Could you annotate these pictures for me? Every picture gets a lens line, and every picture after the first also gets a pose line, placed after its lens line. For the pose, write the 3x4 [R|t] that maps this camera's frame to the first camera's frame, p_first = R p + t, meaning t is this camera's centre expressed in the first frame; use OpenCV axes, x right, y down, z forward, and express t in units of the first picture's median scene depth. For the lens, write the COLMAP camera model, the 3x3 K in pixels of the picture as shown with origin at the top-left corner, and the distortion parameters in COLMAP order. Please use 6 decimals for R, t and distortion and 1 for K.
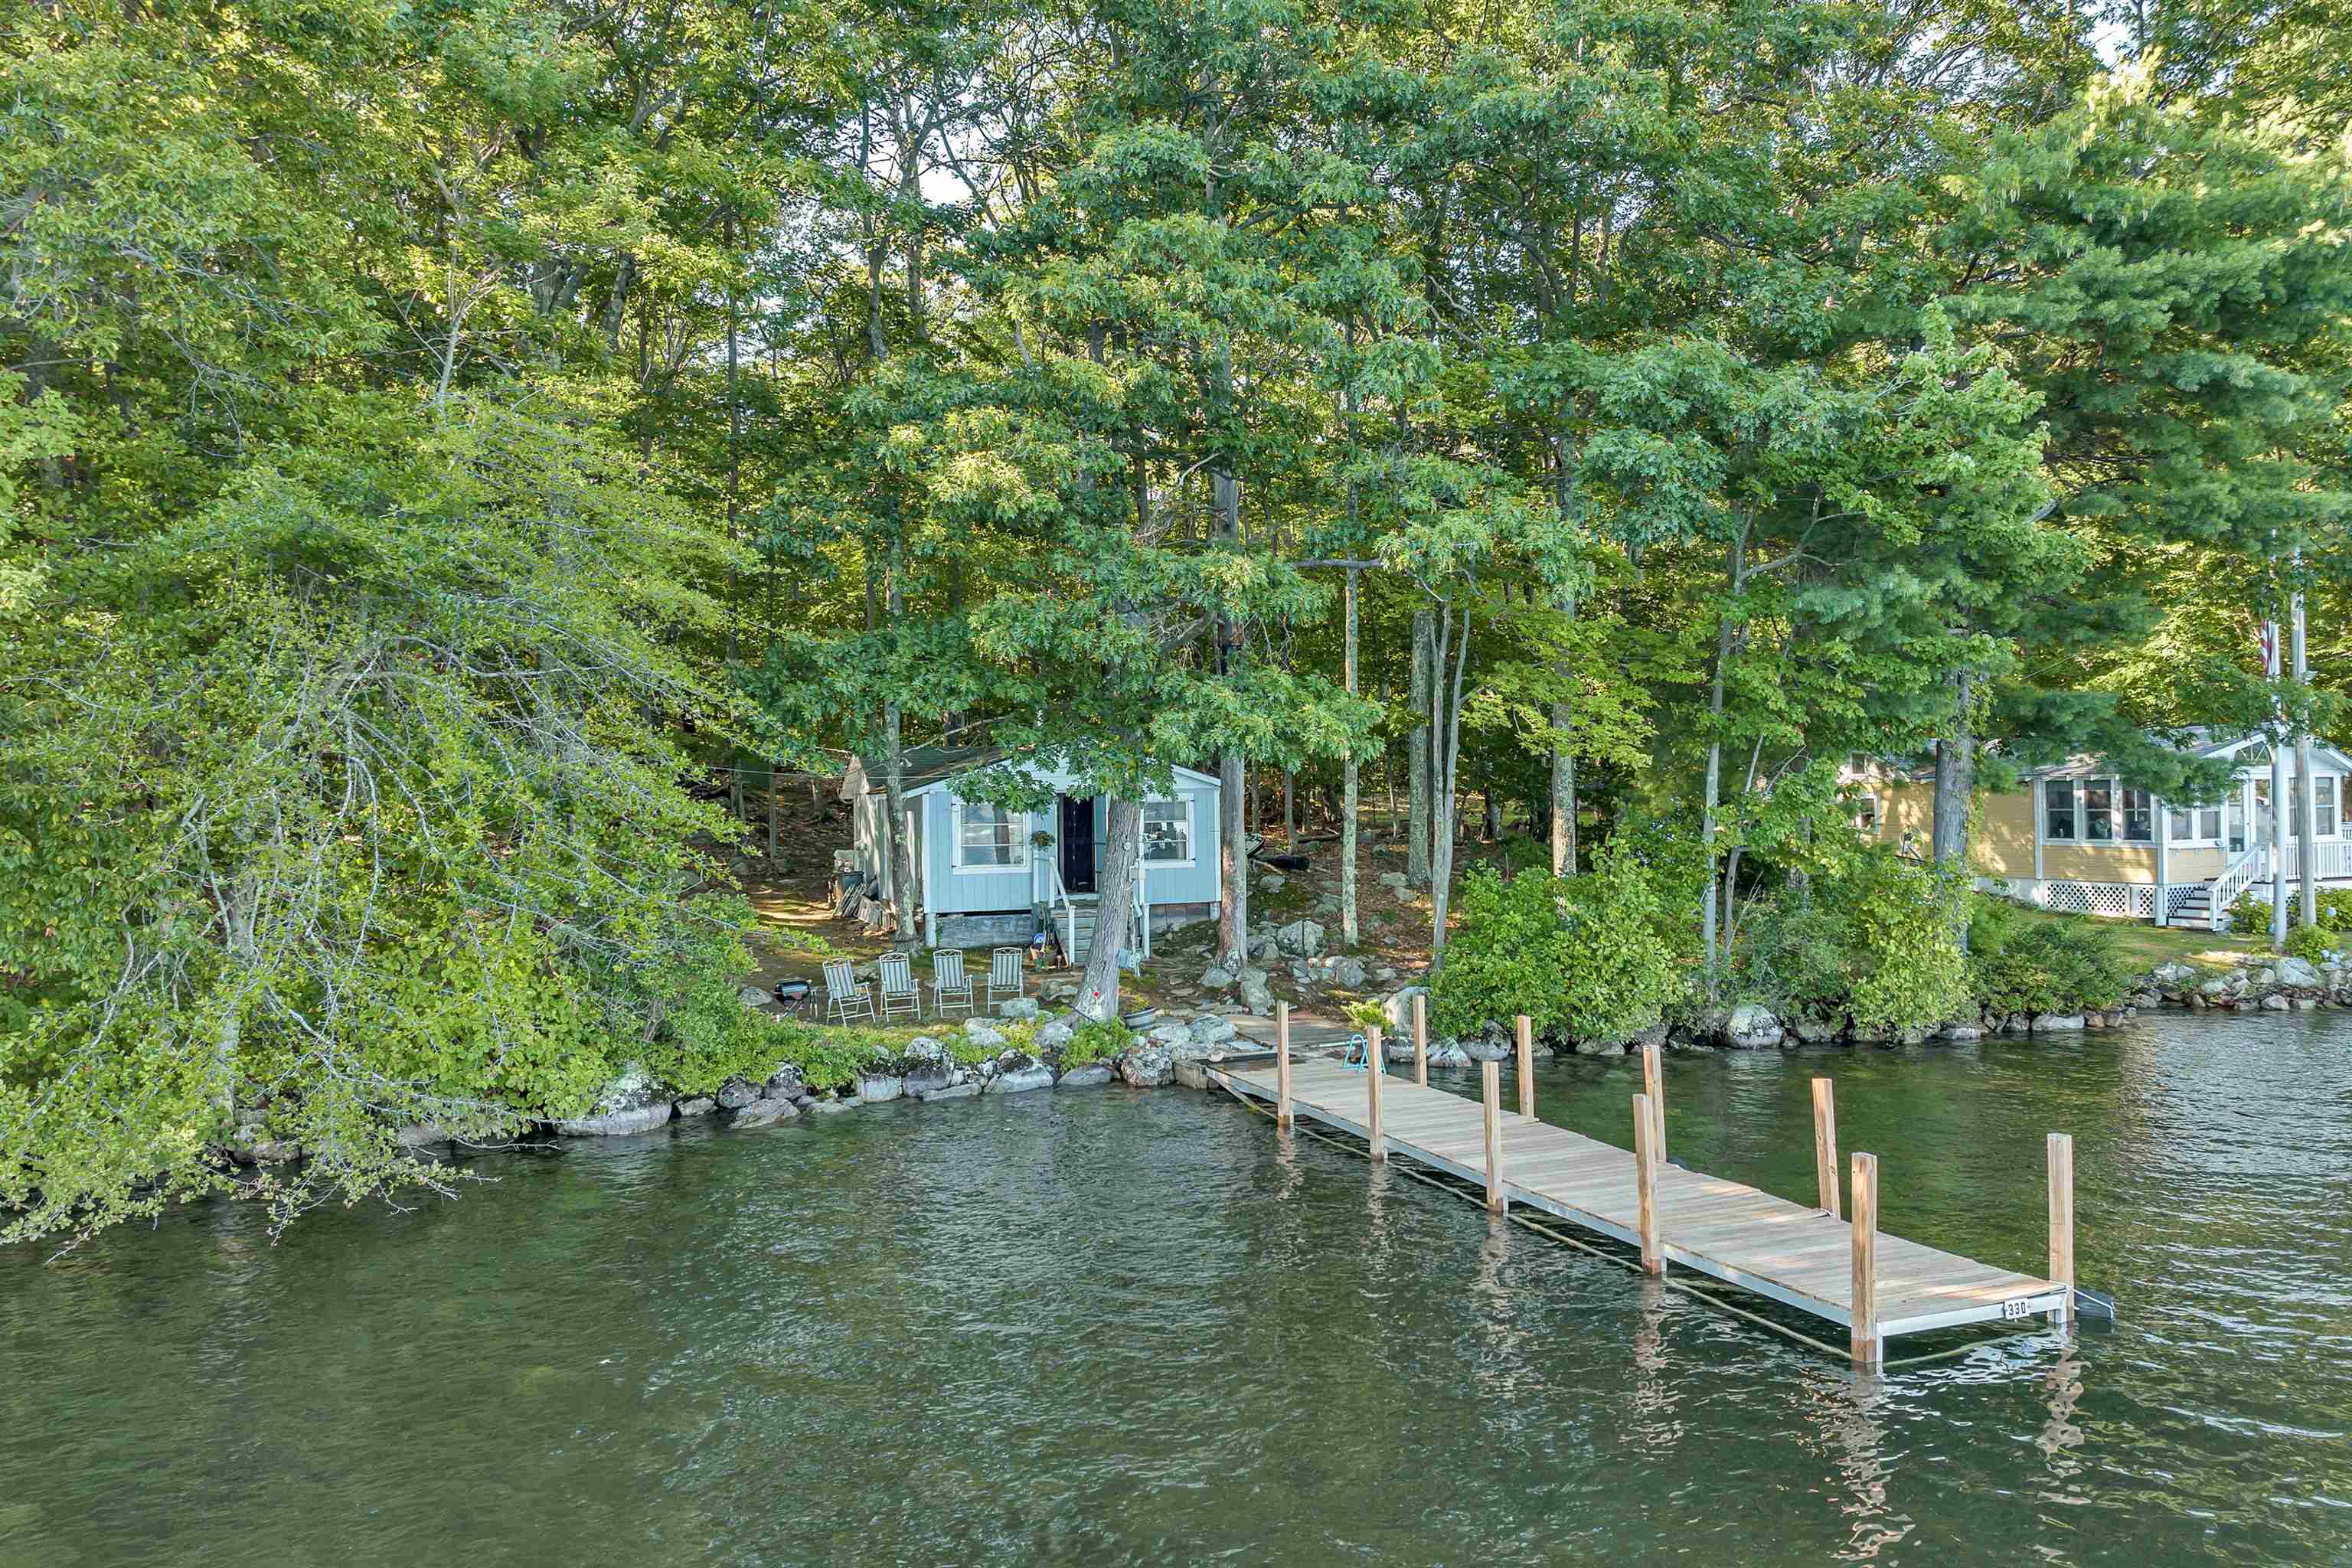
lens RADIAL K [[1706.6, 0, 1174.4], [0, 1706.6, 773.6], [0, 0, 1]] dist [-0.032736, 0.000861]
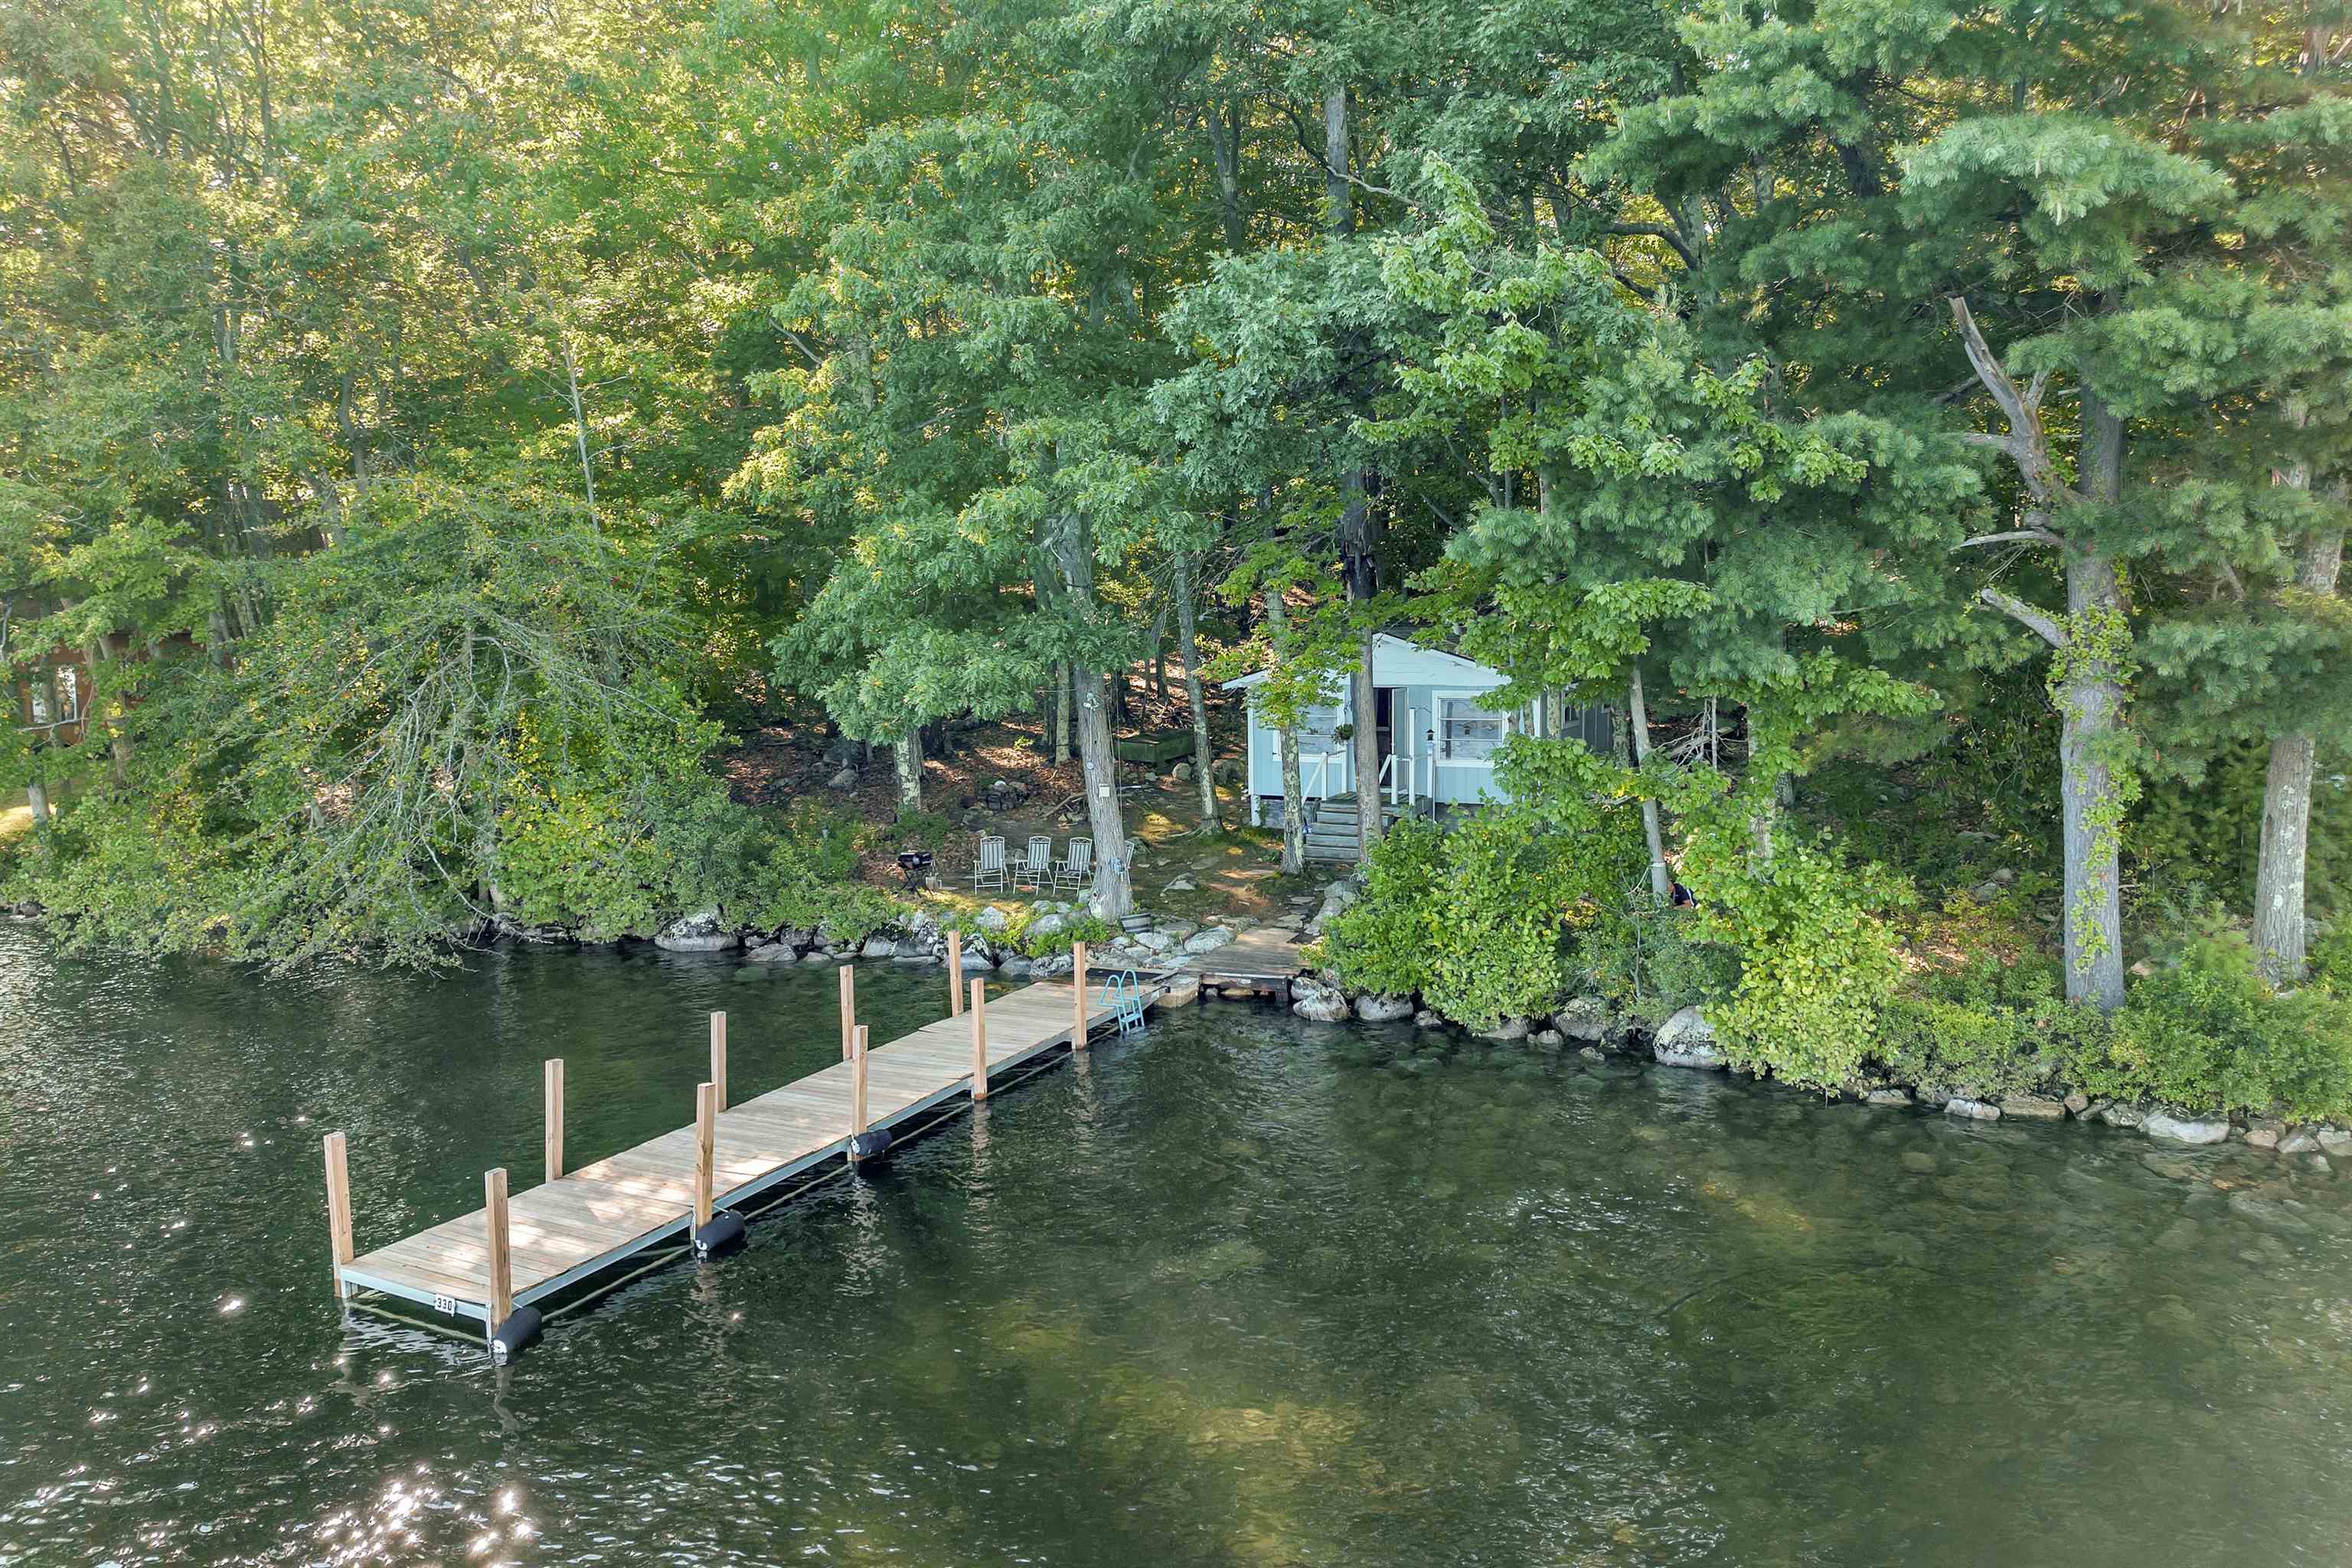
lens RADIAL K [[1706.6, 0, 1177.3], [0, 1706.6, 789.9], [0, 0, 1]] dist [-0.032736, 0.000861]
pose [[0.674141, 0.086027, -0.733575, 0.792540], [0.013949, 0.991534, 0.129097, -0.079784], [0.738471, -0.097262, 0.667234, 0.307135]]
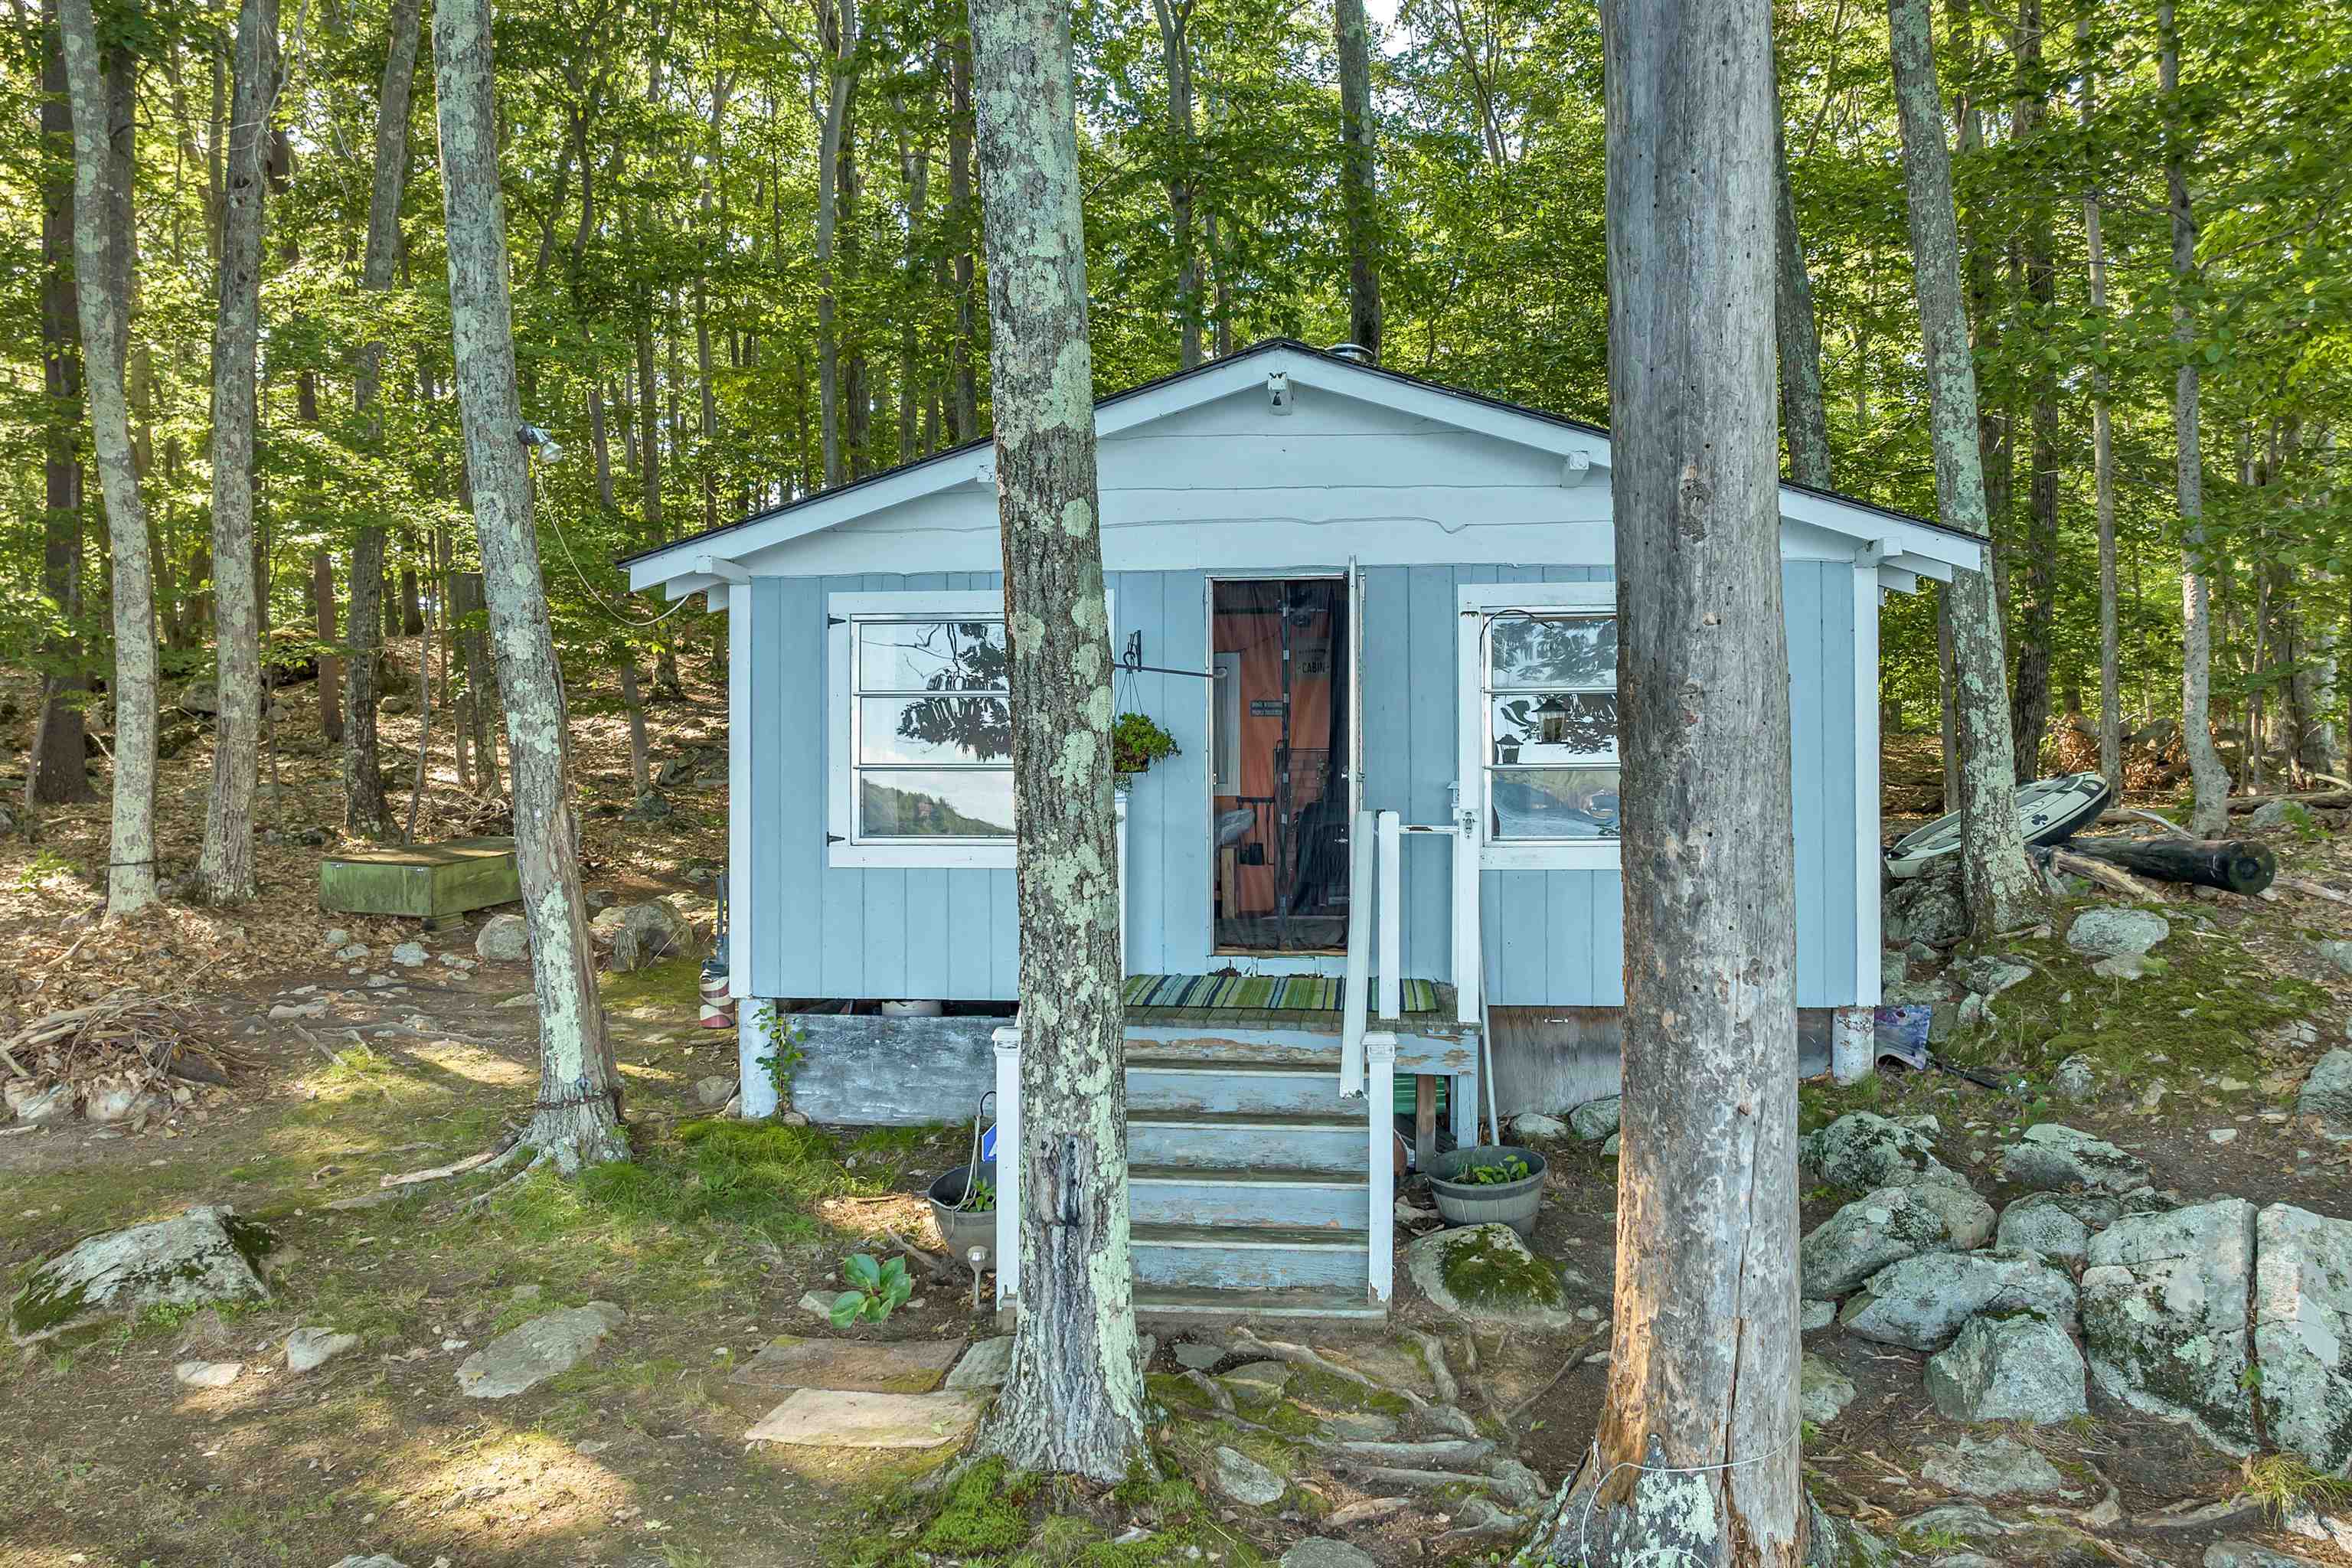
lens RADIAL K [[1706.6, 0, 1188.8], [0, 1706.6, 783.0], [0, 0, 1]] dist [-0.032736, 0.000861]
pose [[0.884385, 0.006787, -0.466709, 0.073953], [-0.002865, 0.999954, 0.009114, 0.053630], [0.466749, -0.006724, 0.884364, 0.995623]]
